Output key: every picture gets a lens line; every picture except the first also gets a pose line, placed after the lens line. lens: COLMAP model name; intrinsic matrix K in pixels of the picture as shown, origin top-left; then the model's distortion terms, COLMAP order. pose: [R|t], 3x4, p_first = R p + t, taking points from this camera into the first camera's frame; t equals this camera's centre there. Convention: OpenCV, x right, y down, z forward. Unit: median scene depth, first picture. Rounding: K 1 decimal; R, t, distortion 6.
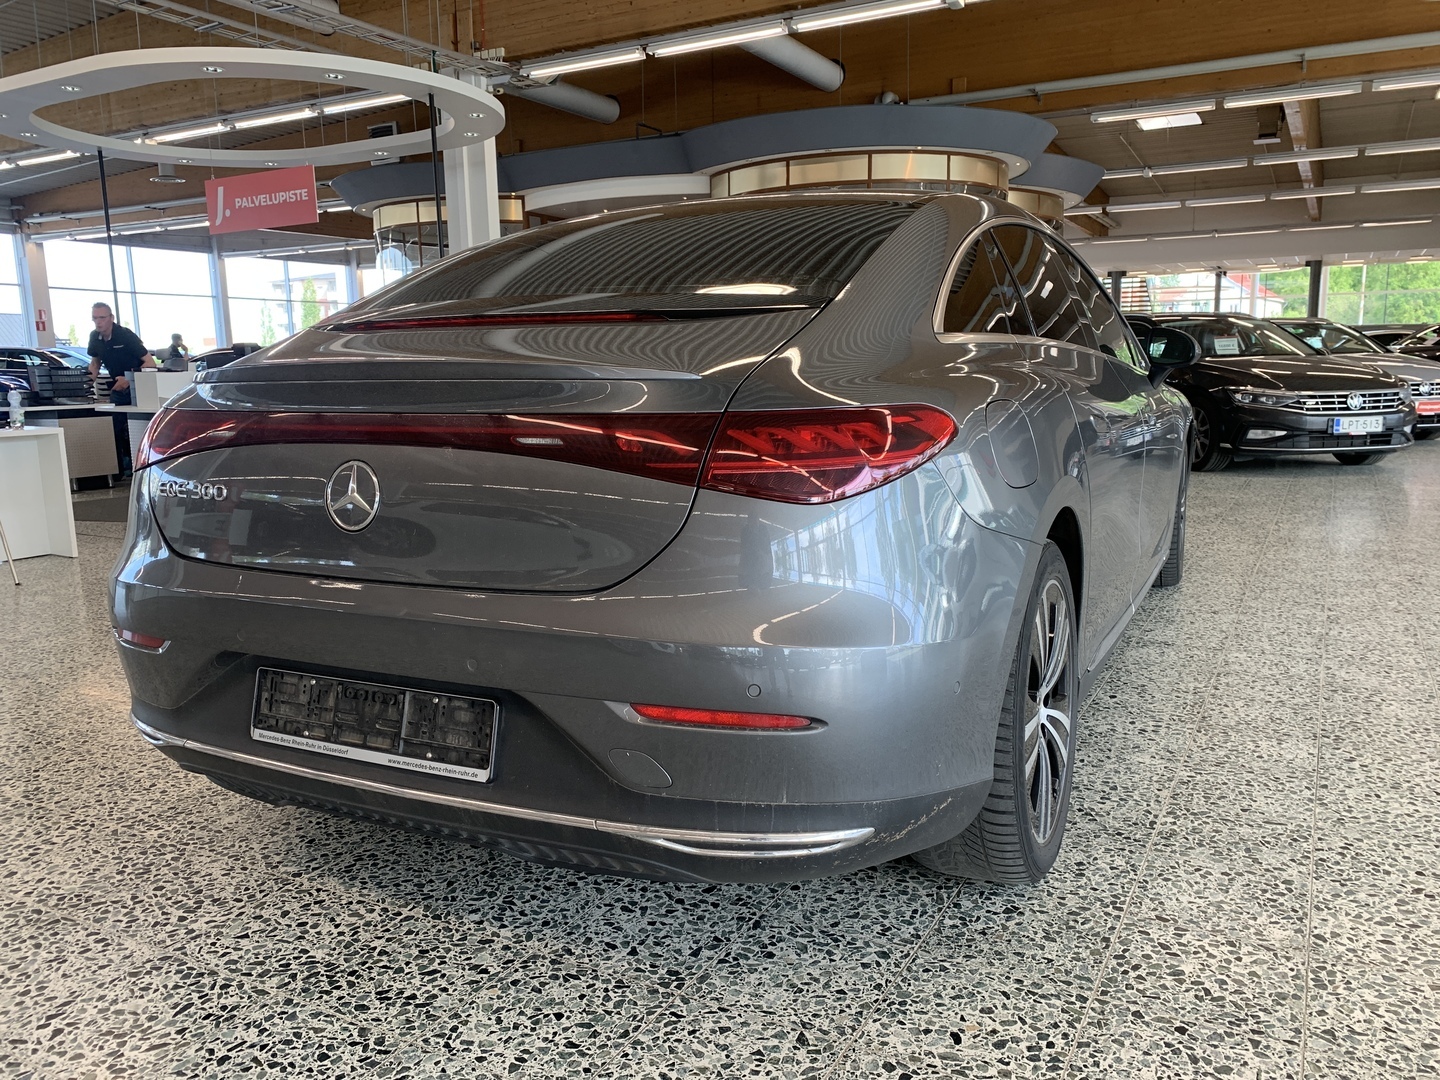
lens RADIAL K [[1089.1, 0, 720.0], [0, 1089.1, 540.0], [0, 0, 1]] dist [0.007261, 0.003651]
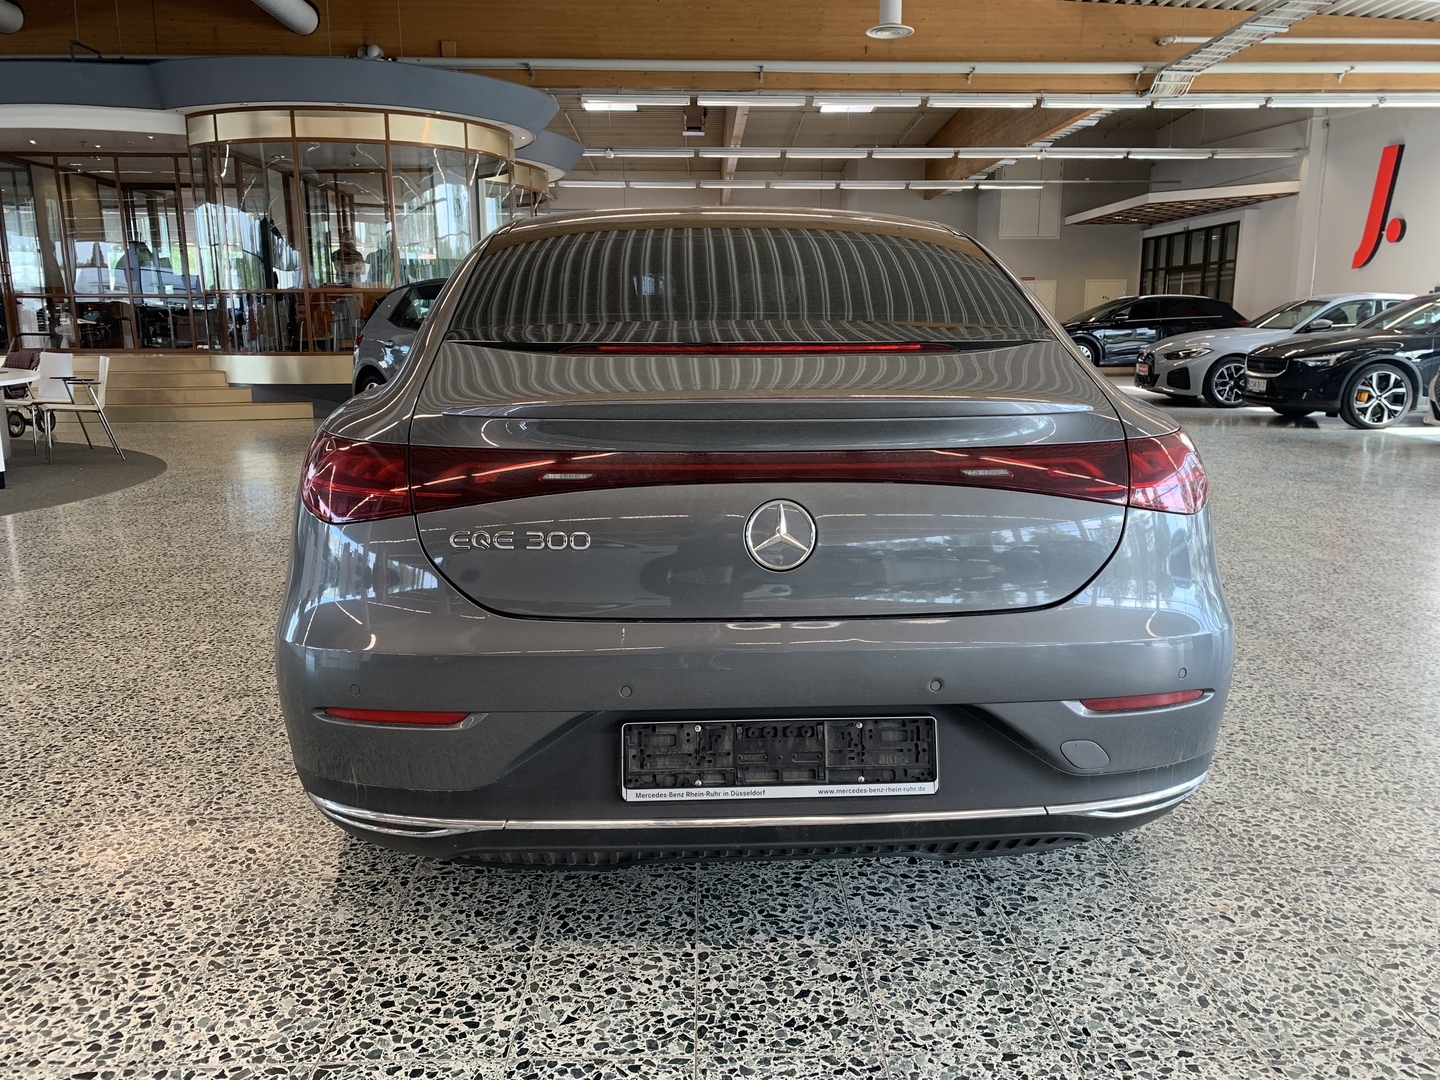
lens RADIAL K [[1096.6, 0, 718.2], [0, 1096.6, 539.6], [0, 0, 1]] dist [0.009004, 0.001331]
pose [[0.869801, -0.080695, 0.486760, -0.723183], [0.065783, 0.996694, 0.047683, -0.070785], [-0.488998, -0.009455, 0.872234, 0.138520]]
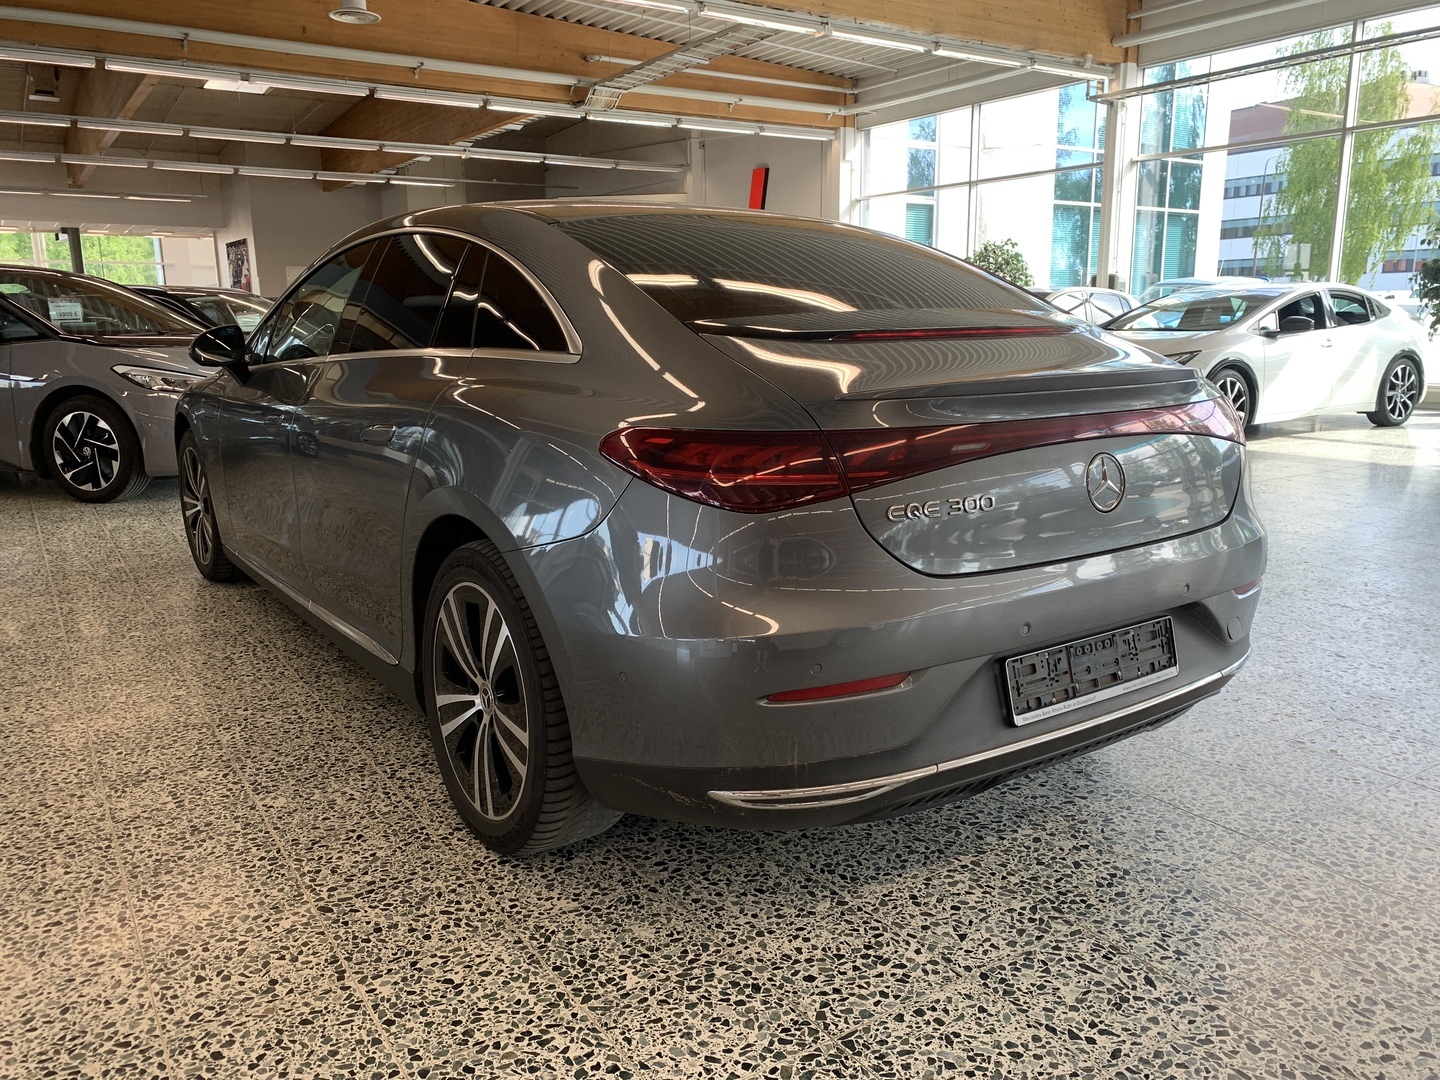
lens RADIAL K [[1096.6, 0, 718.2], [0, 1096.6, 539.6], [0, 0, 1]] dist [0.009004, 0.001331]
pose [[0.482611, -0.163564, 0.860426, -1.333085], [0.140933, 0.984108, 0.108026, -0.141387], [-0.864421, 0.069128, 0.497993, 0.642021]]
